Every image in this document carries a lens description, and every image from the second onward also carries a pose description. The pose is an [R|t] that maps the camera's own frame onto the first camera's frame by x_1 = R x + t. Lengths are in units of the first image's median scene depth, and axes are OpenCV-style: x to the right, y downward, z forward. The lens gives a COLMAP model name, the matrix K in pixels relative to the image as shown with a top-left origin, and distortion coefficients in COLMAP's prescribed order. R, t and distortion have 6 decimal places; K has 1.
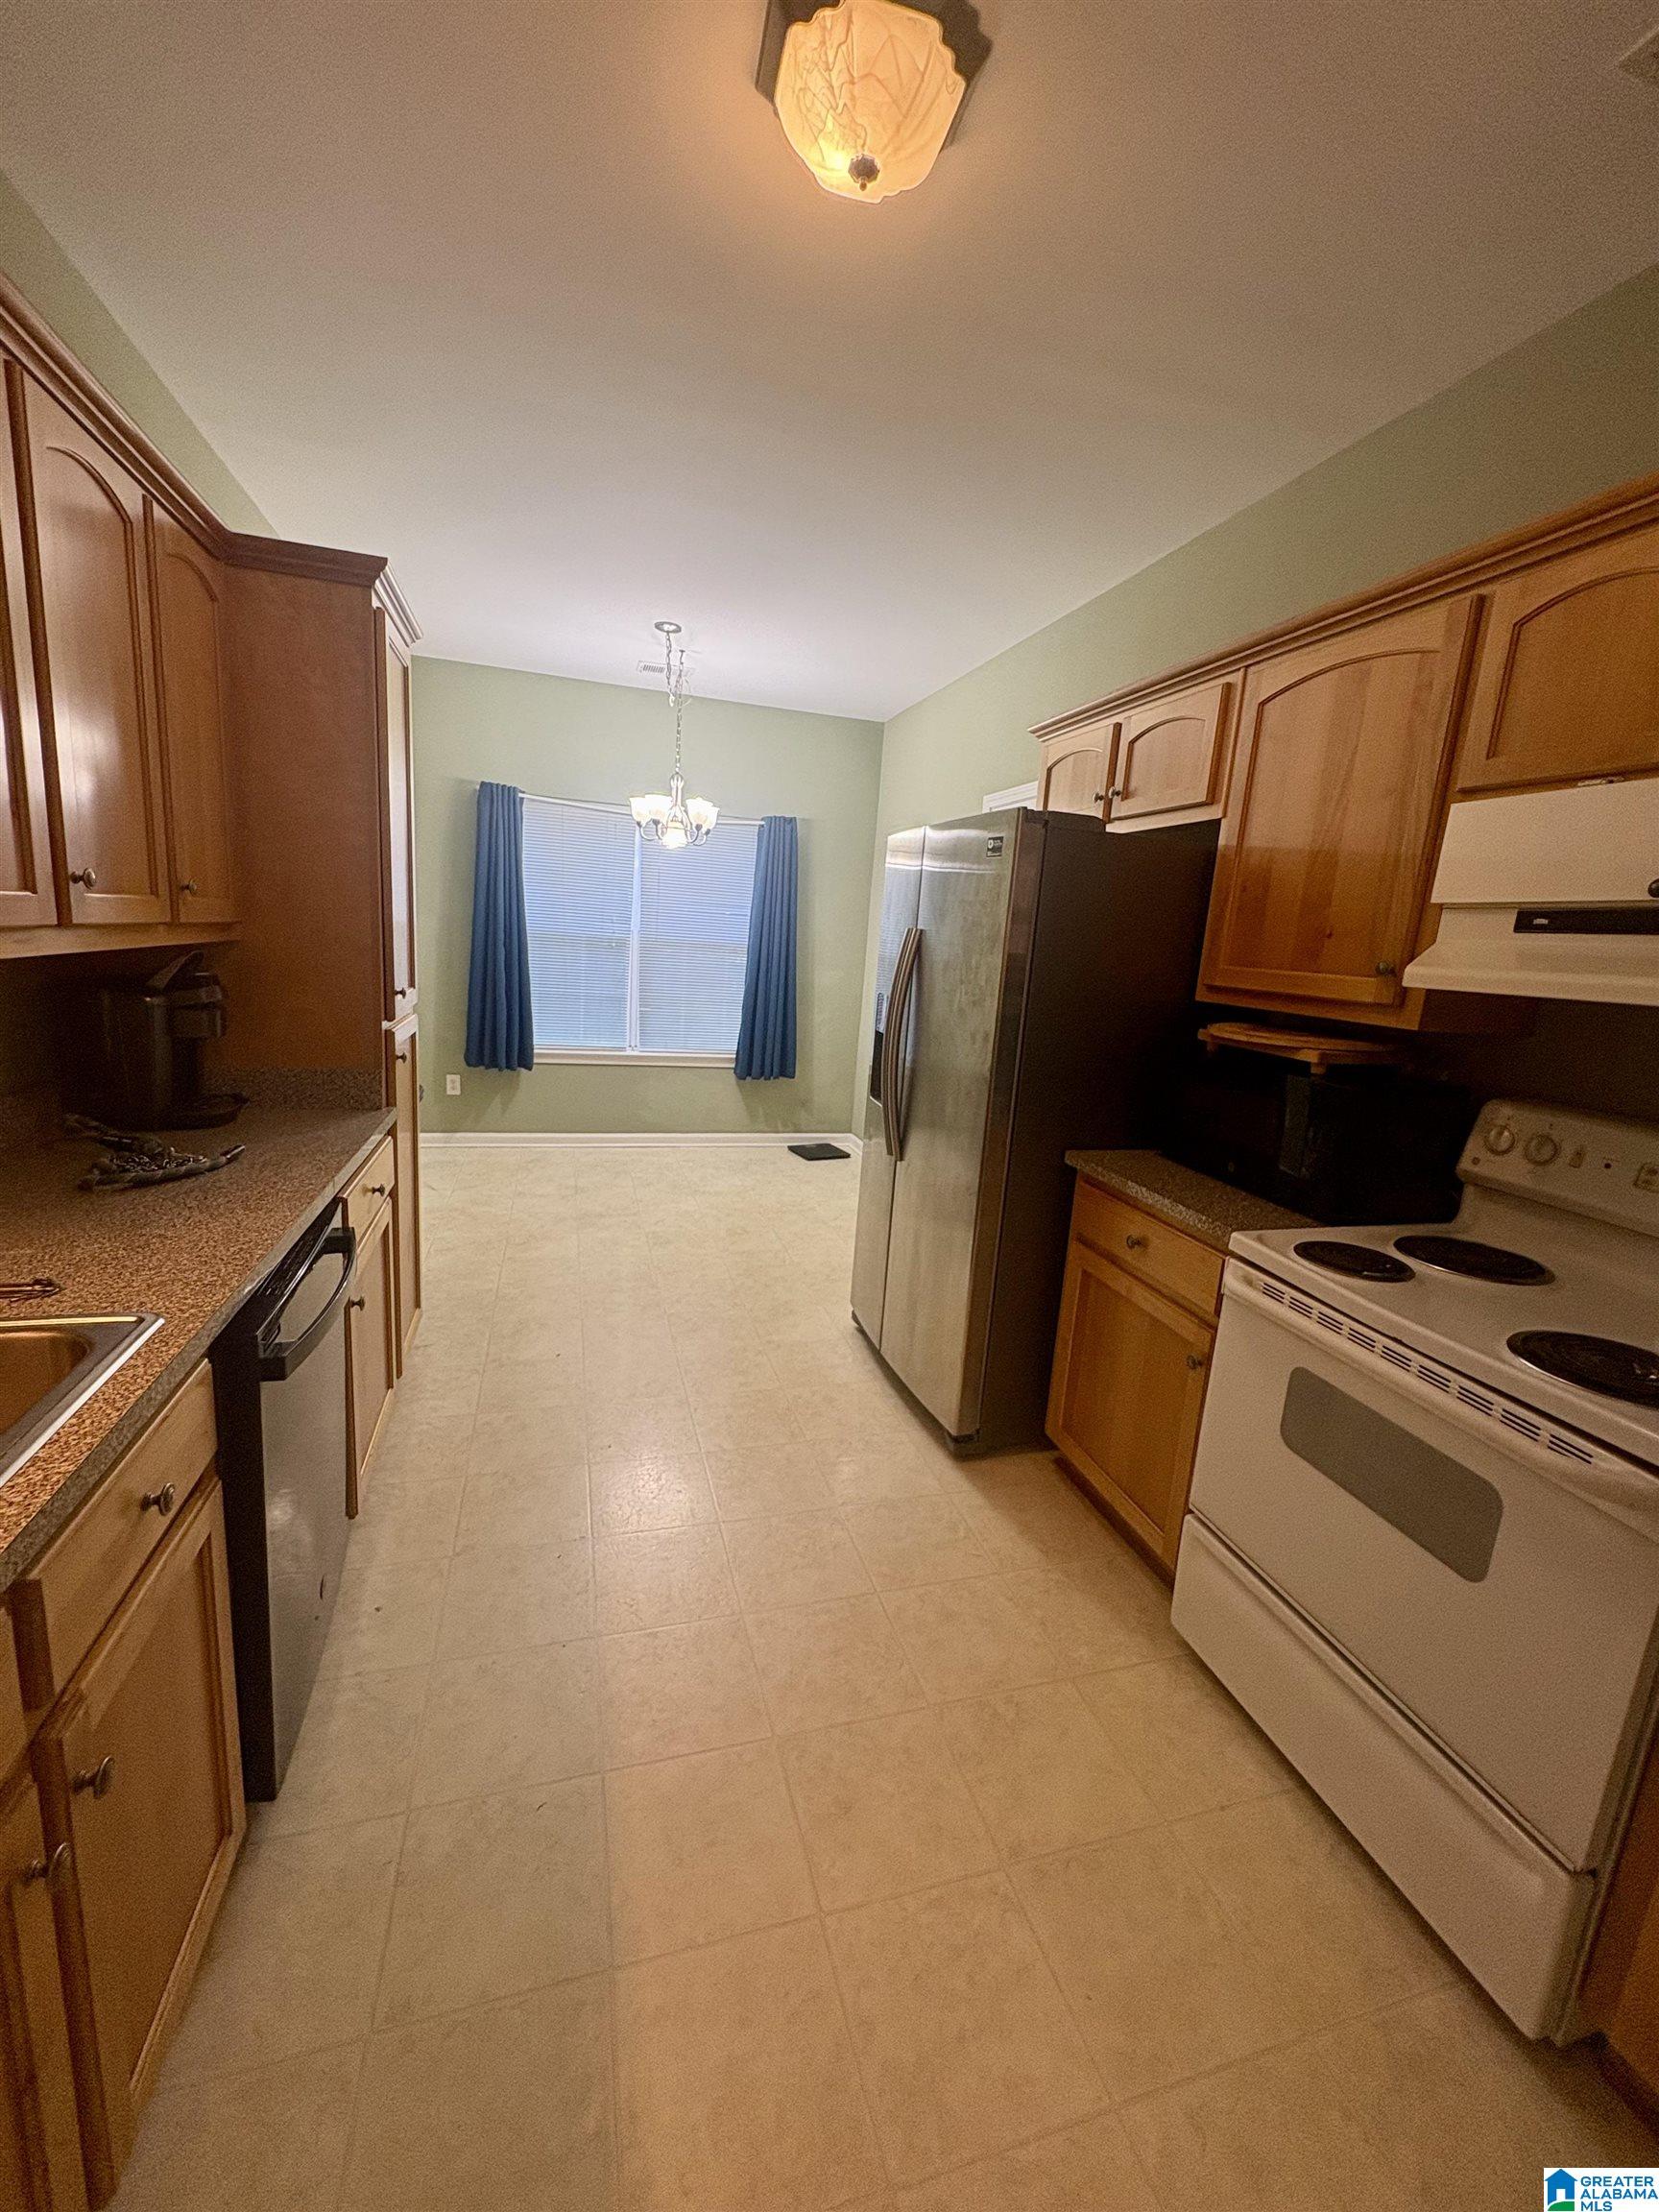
lens RADIAL K [[885.2, 0, 829.5], [0, 885.2, 1106.0], [0, 0, 1]] dist [-0.001043, 0.000564]
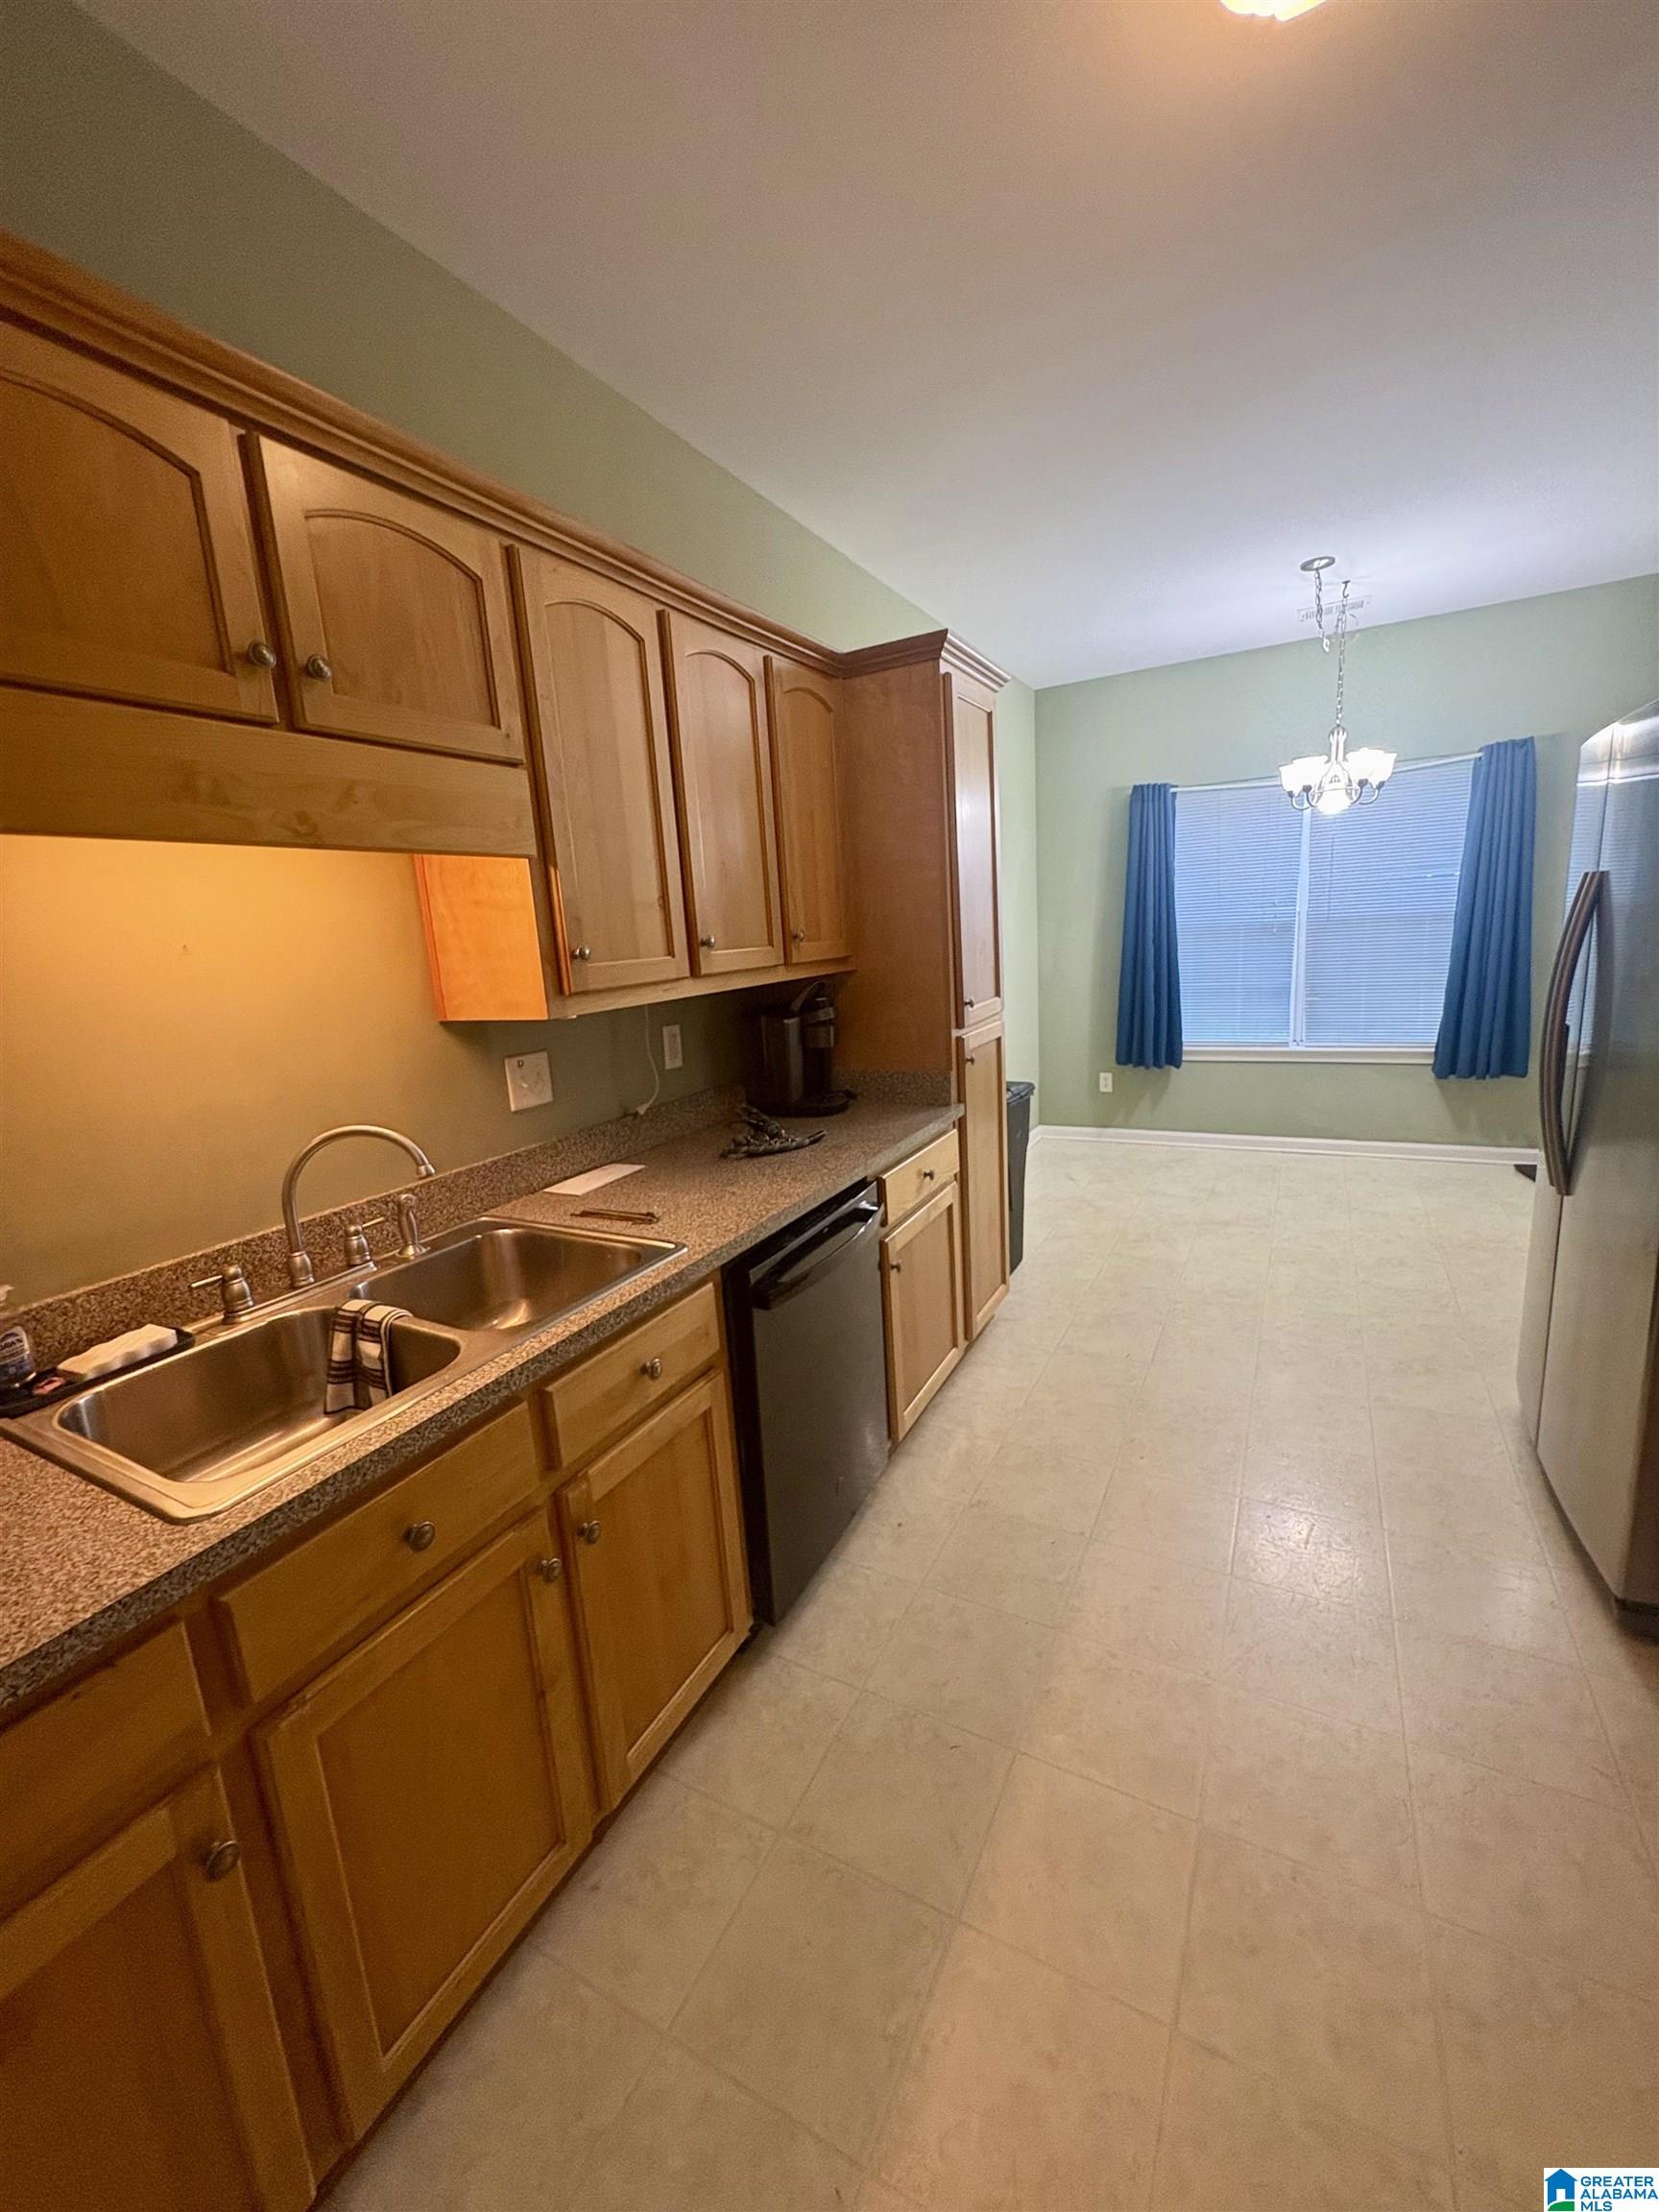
lens RADIAL K [[885.2, 0, 829.5], [0, 885.2, 1106.0], [0, 0, 1]] dist [-0.001043, 0.000564]
pose [[0.700987, 0.027491, -0.712644, 0.178813], [-0.023770, 0.999602, 0.015179, -0.007815], [0.712778, 0.006299, 0.701362, 0.065253]]
